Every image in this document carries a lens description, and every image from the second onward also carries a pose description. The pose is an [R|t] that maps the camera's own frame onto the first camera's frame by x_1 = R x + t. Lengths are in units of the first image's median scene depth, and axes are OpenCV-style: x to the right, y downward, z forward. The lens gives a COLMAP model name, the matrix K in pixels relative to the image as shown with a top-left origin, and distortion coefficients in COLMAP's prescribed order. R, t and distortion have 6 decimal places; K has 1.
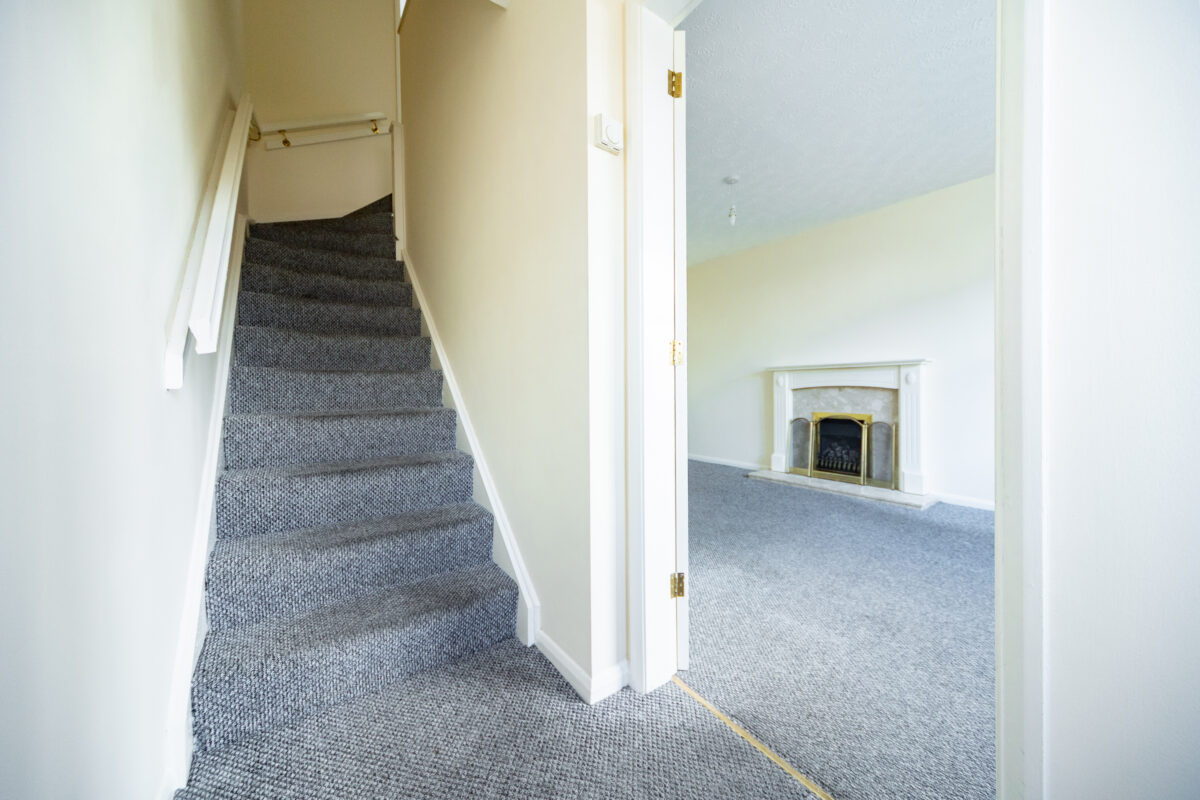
lens RADIAL K [[413.0, 0, 602.0], [0, 413.0, 388.4], [0, 0, 1]] dist [0.000210, 0.000015]
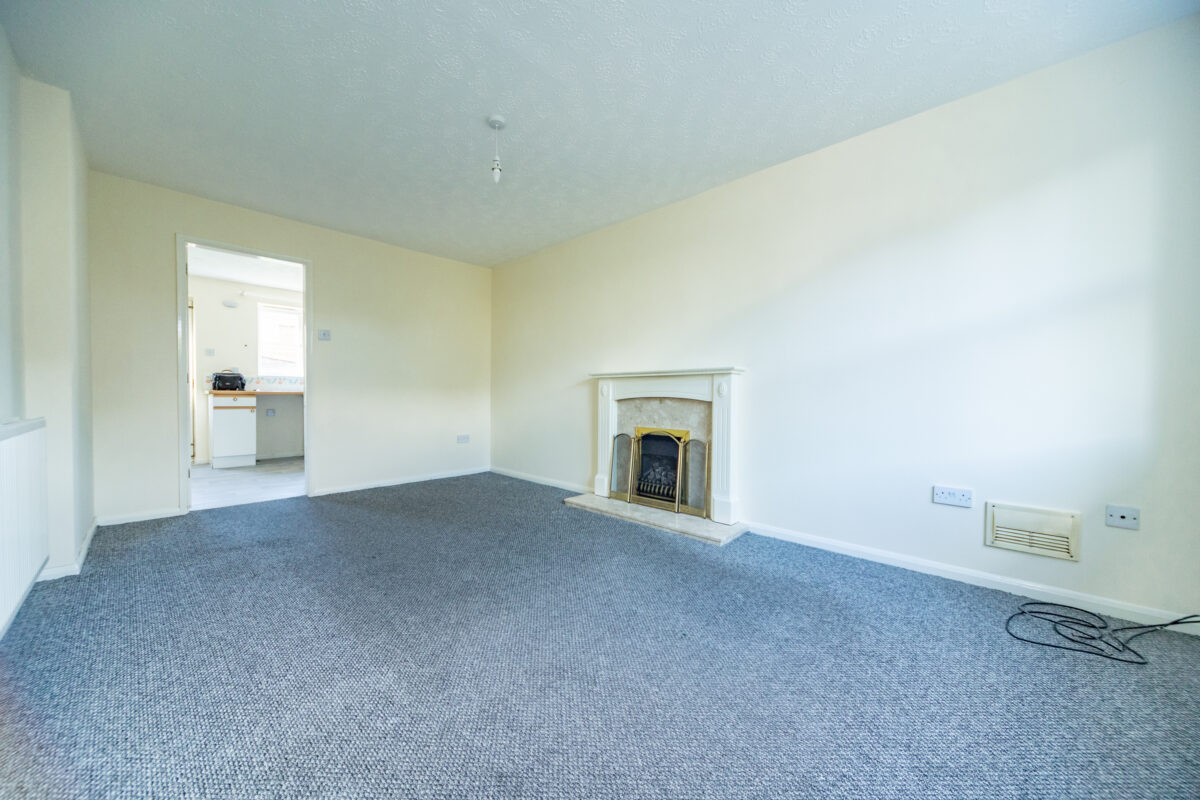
lens RADIAL K [[420.8, 0, 600.0], [0, 420.8, 400.0], [0, 0, 1]] dist [-0.000048, -0.000020]
pose [[0.982036, 0.015390, 0.188064, 0.300646], [-0.017000, 0.999831, 0.006953, -0.004088], [-0.187926, -0.010025, 0.982132, 0.167694]]
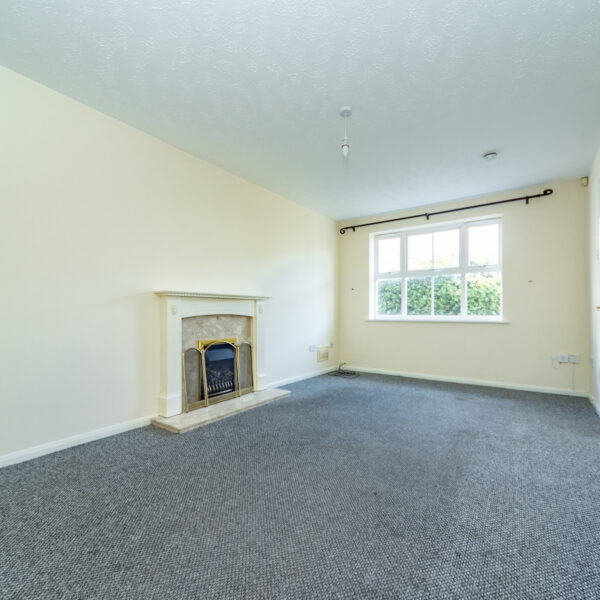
lens RADIAL K [[324.7, 0, 292.3], [0, 324.7, 306.0], [0, 0, 1]] dist [-0.000118, 0.000823]
pose [[-0.298121, 0.034315, 0.953911, -0.328692], [0.008924, 0.999410, -0.033163, 0.002082], [-0.954486, -0.001374, -0.298252, 1.123564]]
